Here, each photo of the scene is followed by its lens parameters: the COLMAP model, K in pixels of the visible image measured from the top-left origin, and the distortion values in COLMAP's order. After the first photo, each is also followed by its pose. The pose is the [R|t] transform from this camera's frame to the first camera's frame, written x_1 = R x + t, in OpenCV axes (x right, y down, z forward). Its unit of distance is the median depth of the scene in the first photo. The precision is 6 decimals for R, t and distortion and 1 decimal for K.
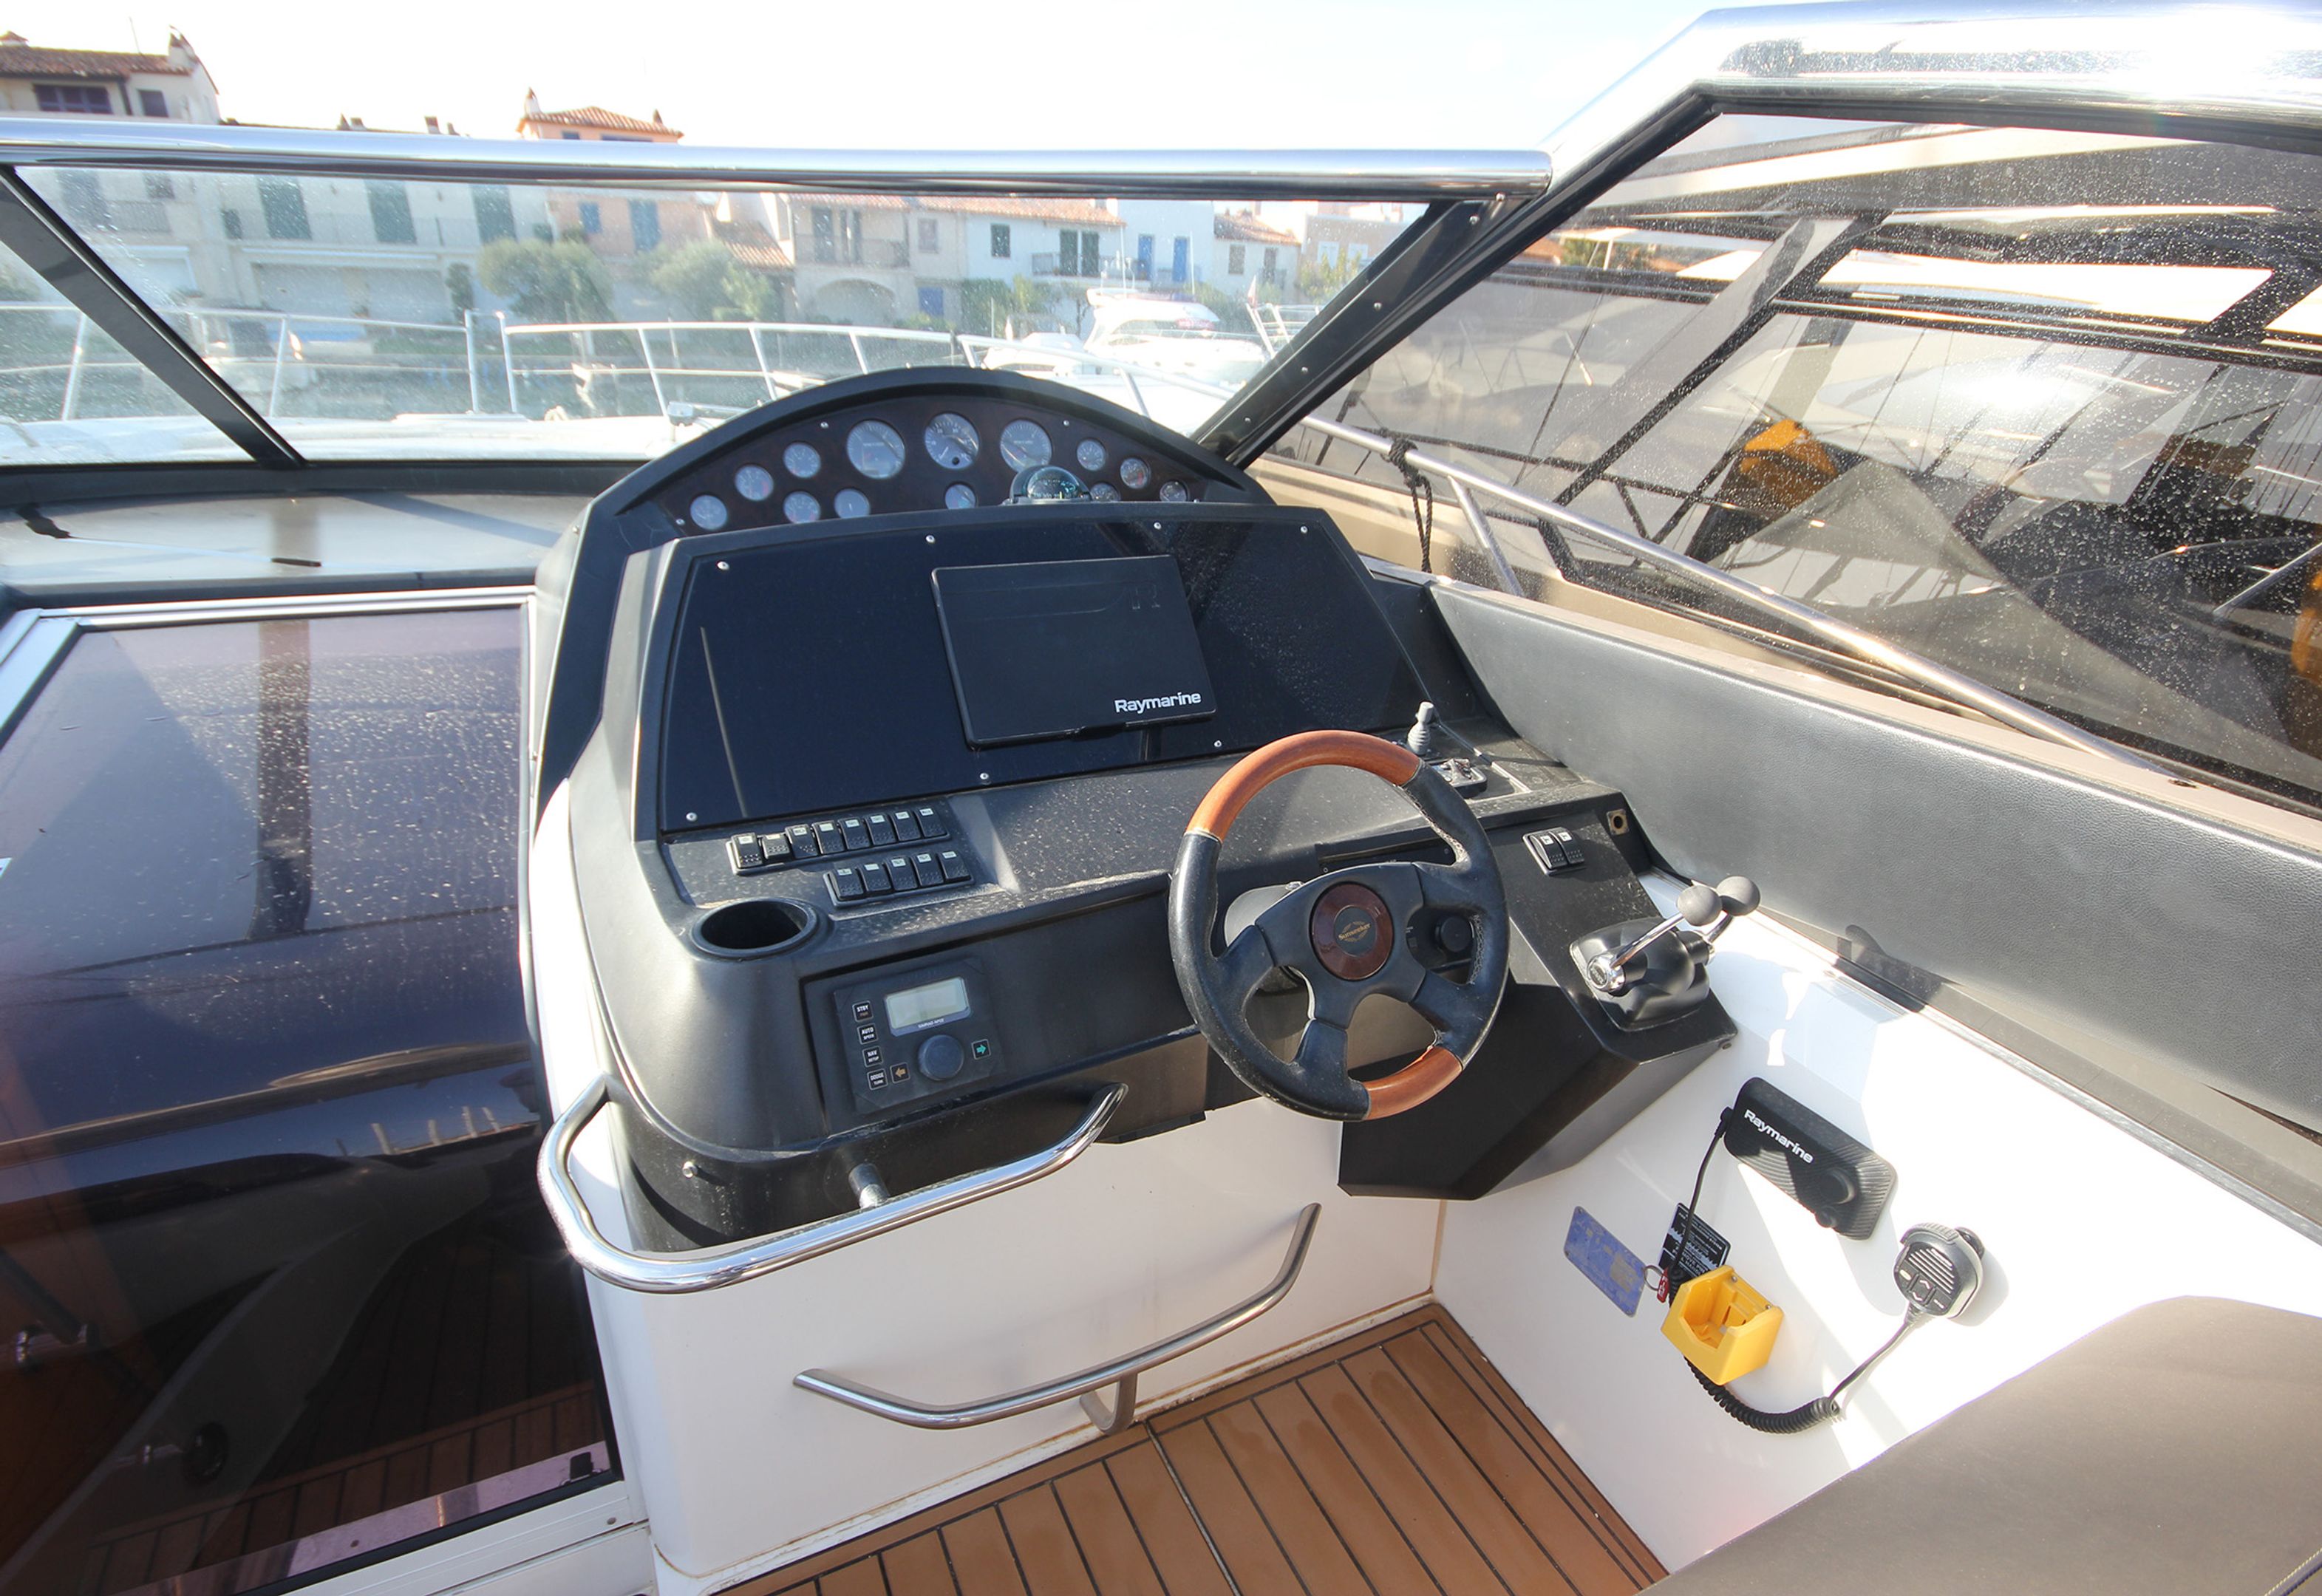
lens RADIAL K [[1094.0, 0, 1146.1], [0, 1094.0, 831.7], [0, 0, 1]] dist [0.031111, -0.021444]
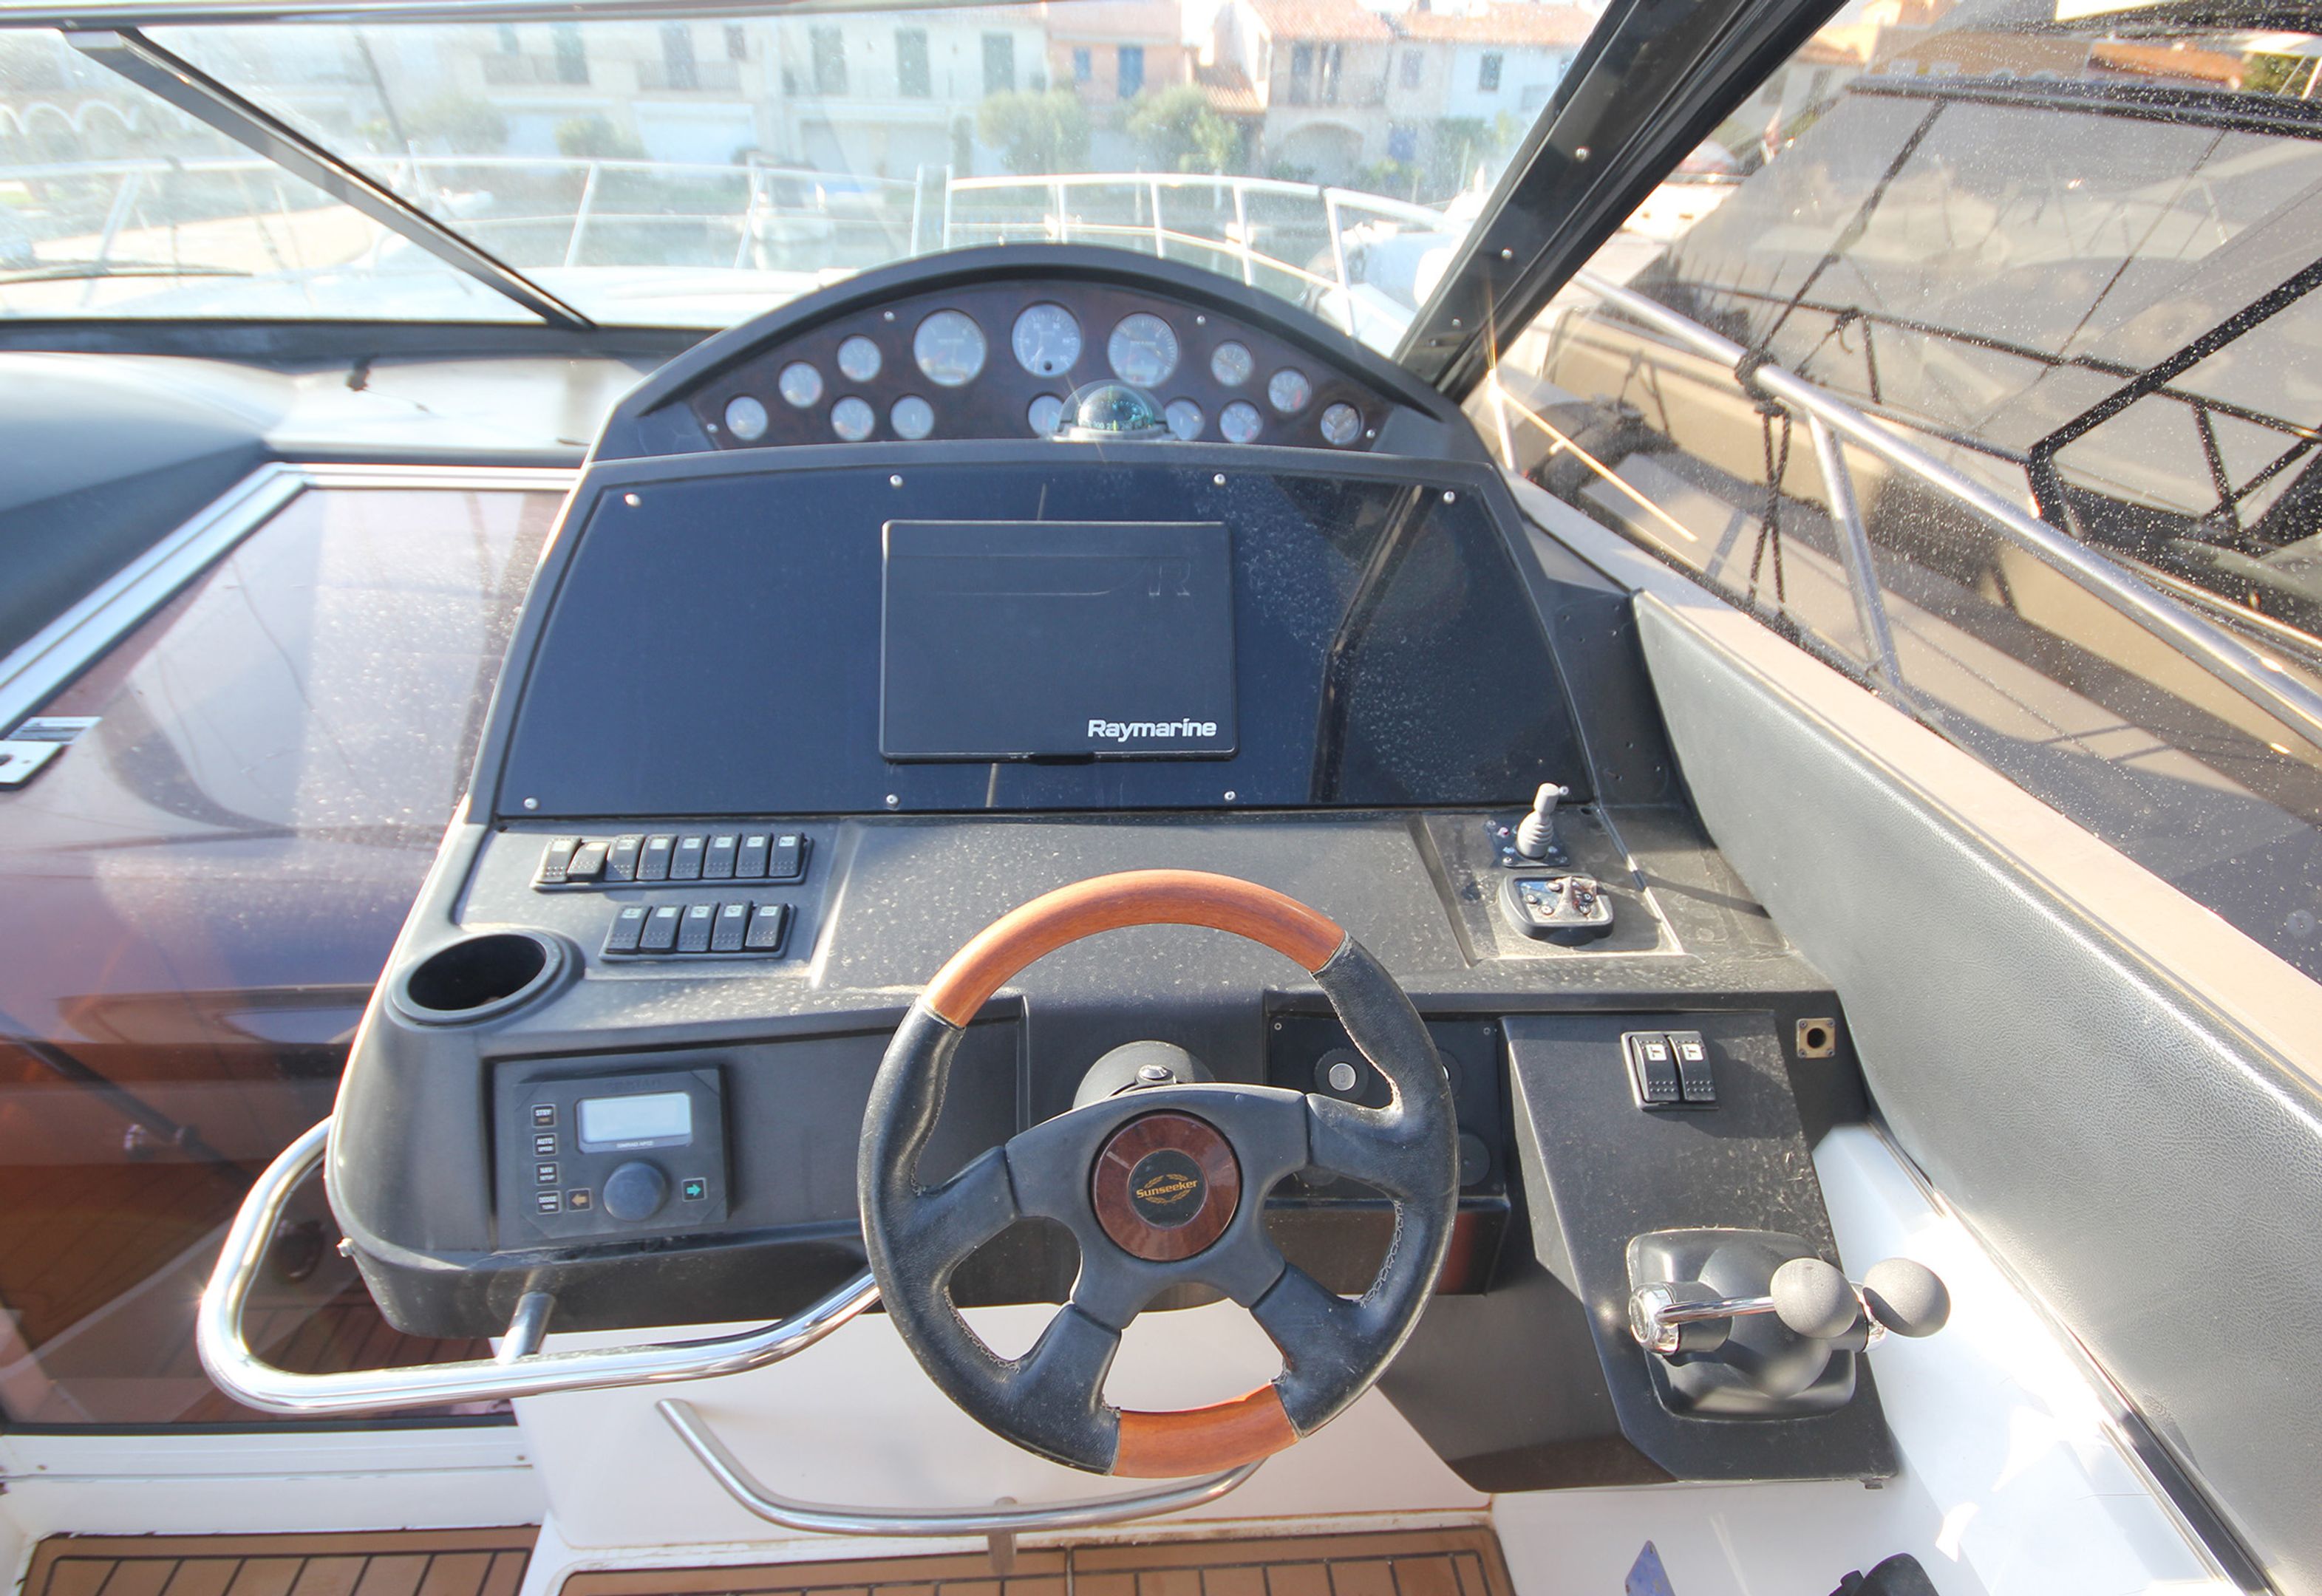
lens RADIAL K [[1094.0, 0, 1146.1], [0, 1094.0, 831.7], [0, 0, 1]] dist [0.031111, -0.021444]
pose [[0.928319, 0.185523, -0.322188, 0.225191], [-0.149997, 0.979832, 0.132022, -0.128361], [0.340183, -0.074231, 0.937425, 0.262314]]
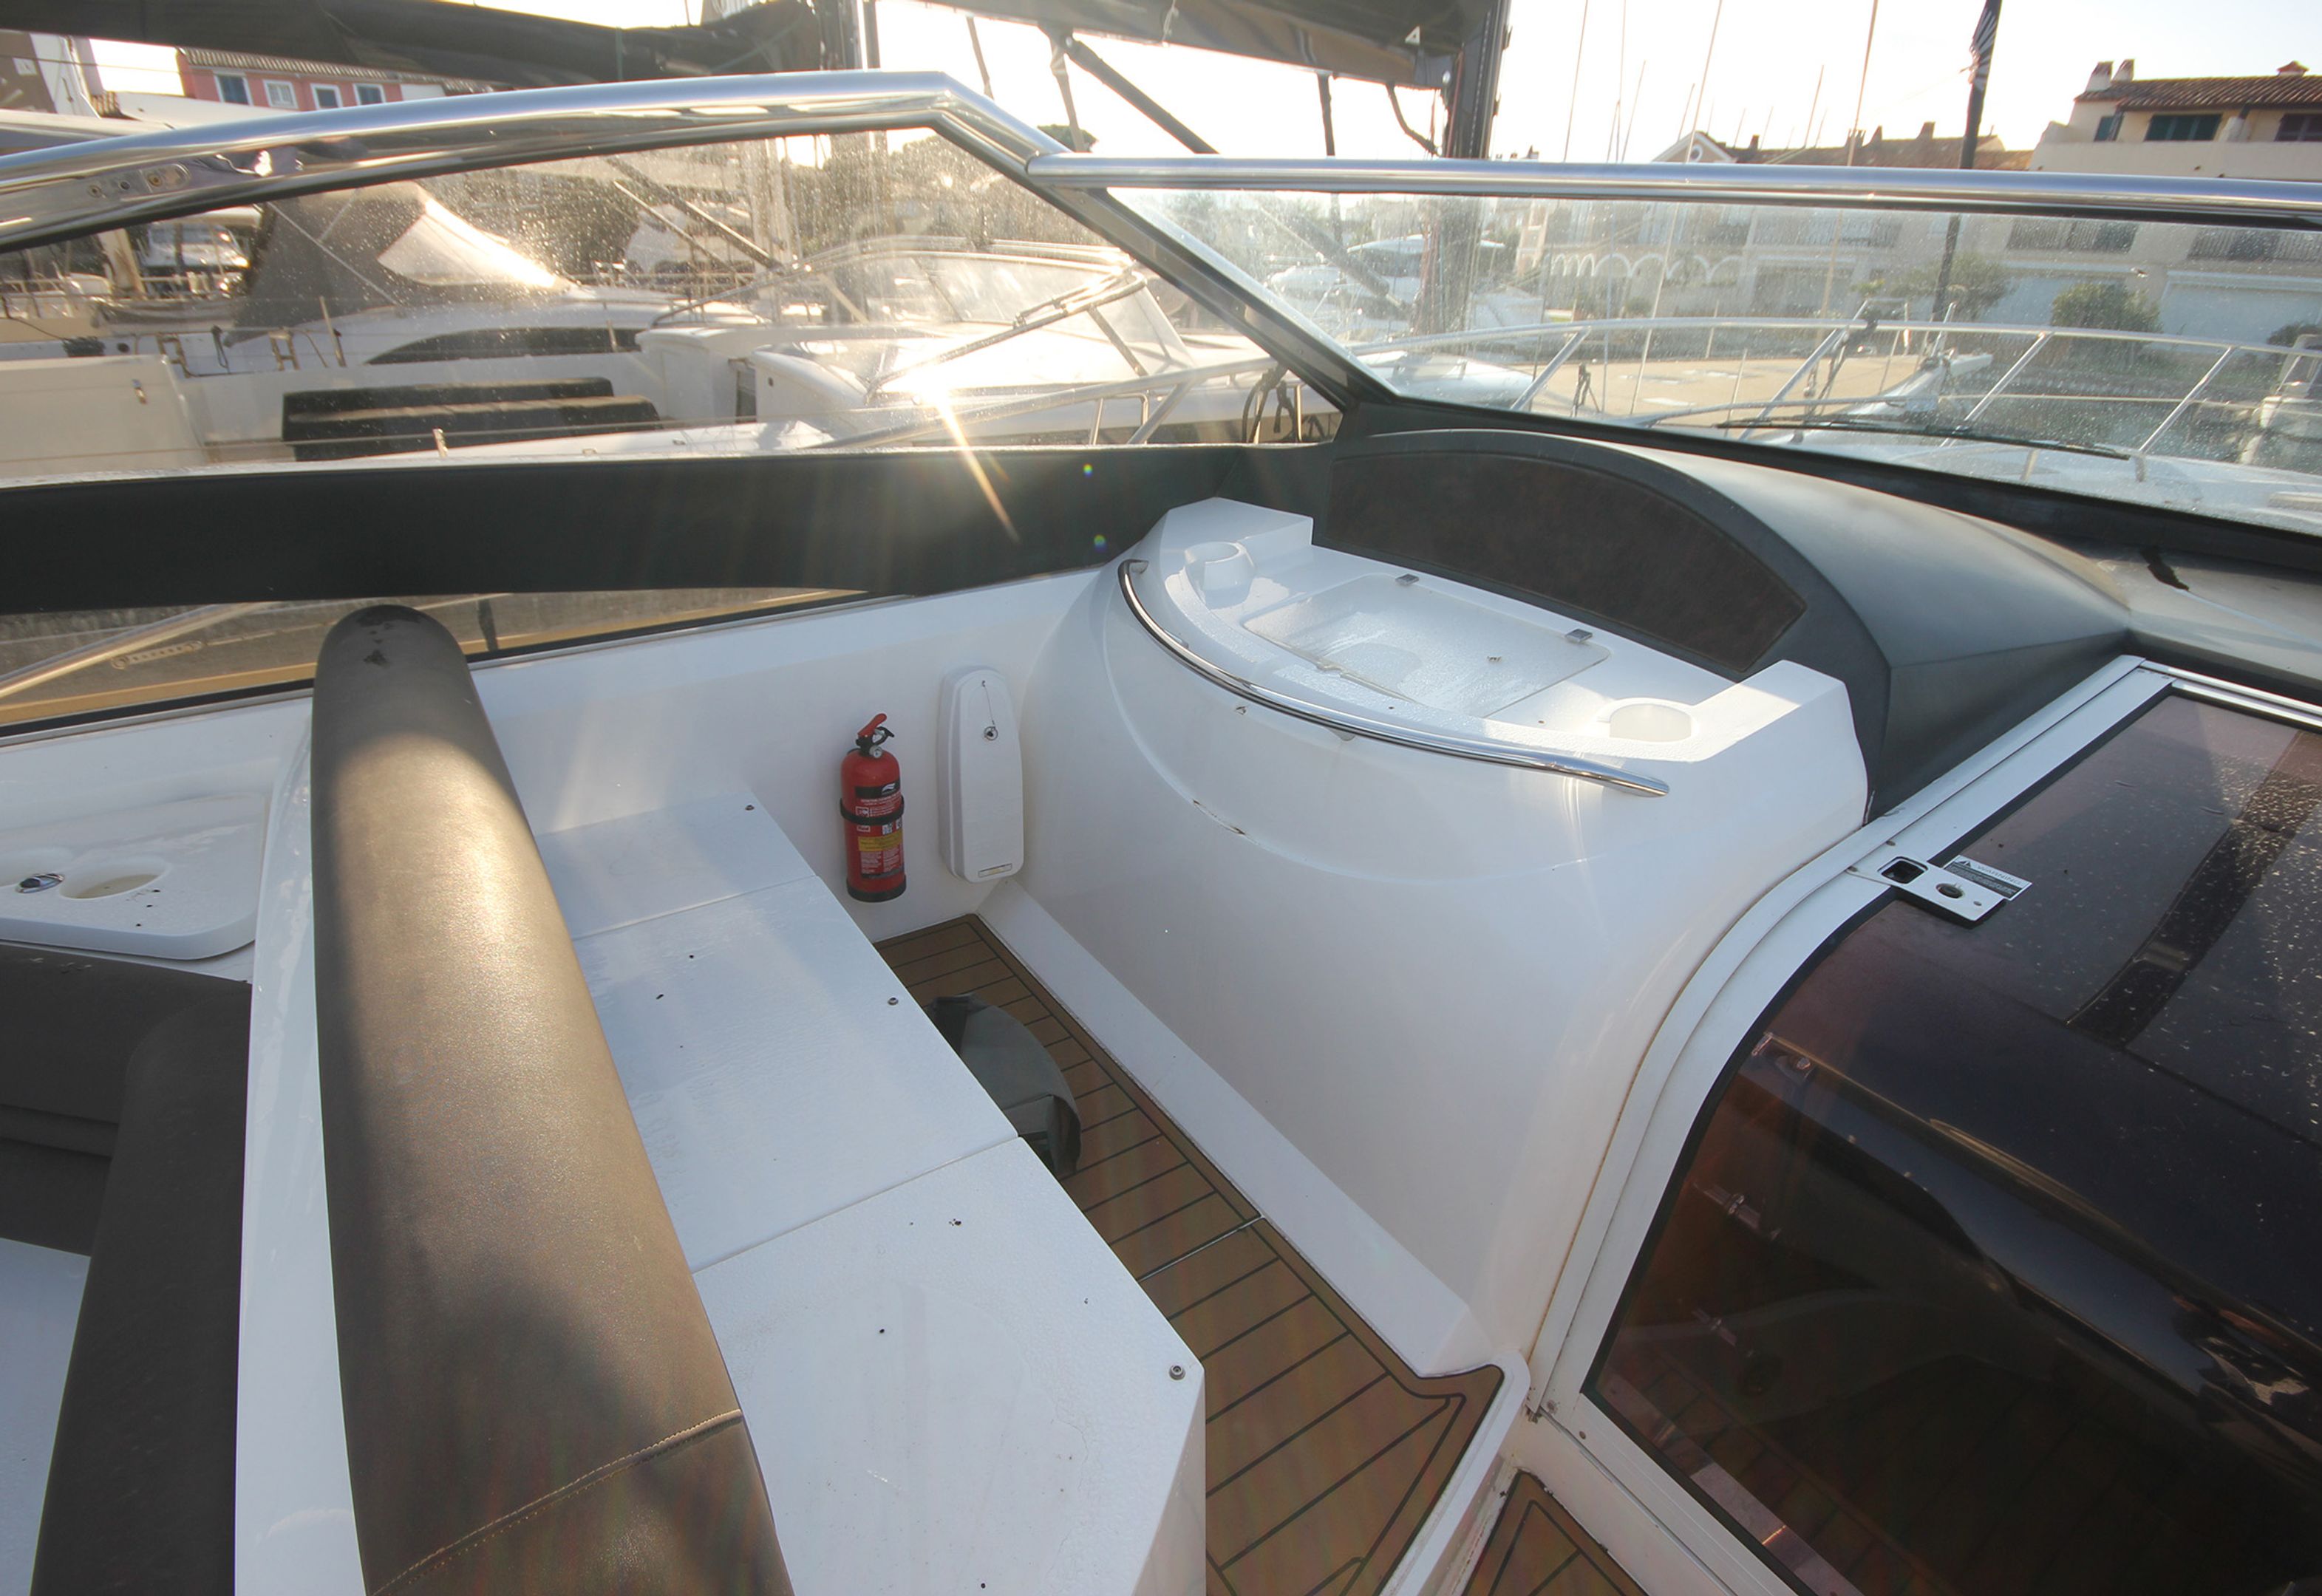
lens RADIAL K [[1094.0, 0, 1146.1], [0, 1094.0, 831.7], [0, 0, 1]] dist [0.031111, -0.021444]
pose [[0.157230, 0.442611, -0.882822, -0.189242], [-0.458544, 0.824454, 0.331682, 0.015239], [0.874652, 0.352662, 0.332585, -0.099971]]
